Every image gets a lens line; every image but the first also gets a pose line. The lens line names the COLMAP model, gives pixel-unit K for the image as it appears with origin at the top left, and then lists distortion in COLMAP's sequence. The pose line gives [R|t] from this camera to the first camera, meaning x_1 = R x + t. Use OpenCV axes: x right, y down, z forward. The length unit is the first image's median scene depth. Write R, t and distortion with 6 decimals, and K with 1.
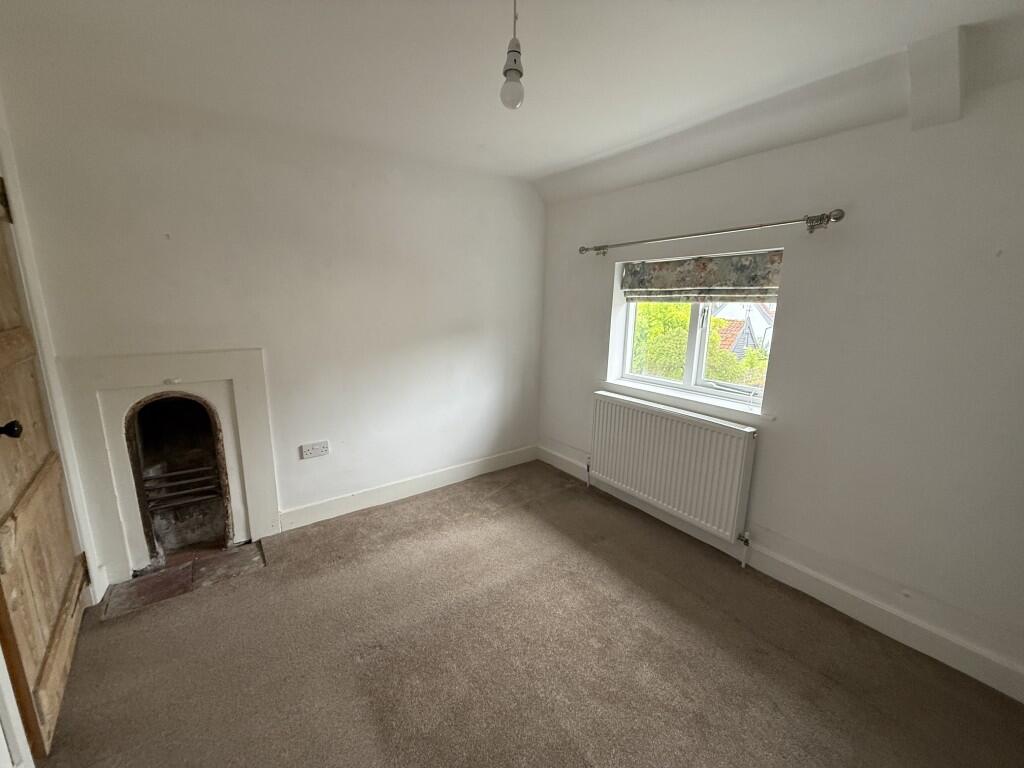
lens RADIAL K [[411.0, 0, 514.0], [0, 411.0, 386.2], [0, 0, 1]] dist [-0.001713, -0.000311]
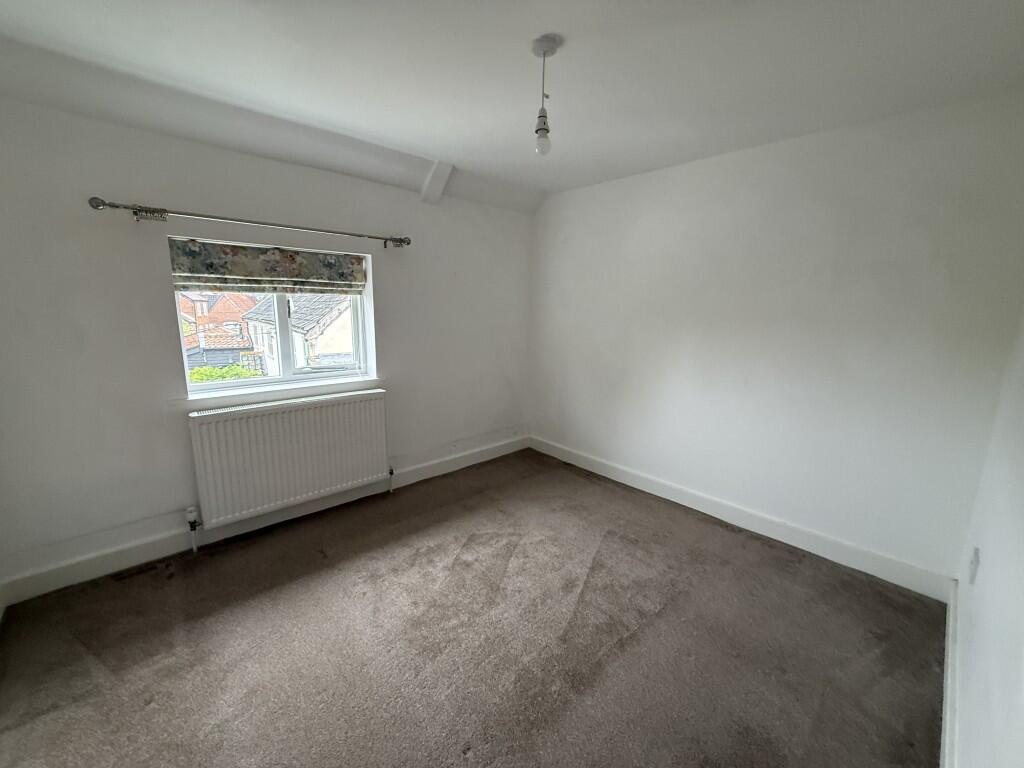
lens RADIAL K [[411.0, 0, 514.0], [0, 411.0, 386.2], [0, 0, 1]] dist [-0.001713, -0.000311]
pose [[-0.131724, -0.212255, 0.968296, -0.648200], [0.176309, 0.956217, 0.233592, -0.121535], [-0.975481, 0.201489, -0.088534, 0.583919]]
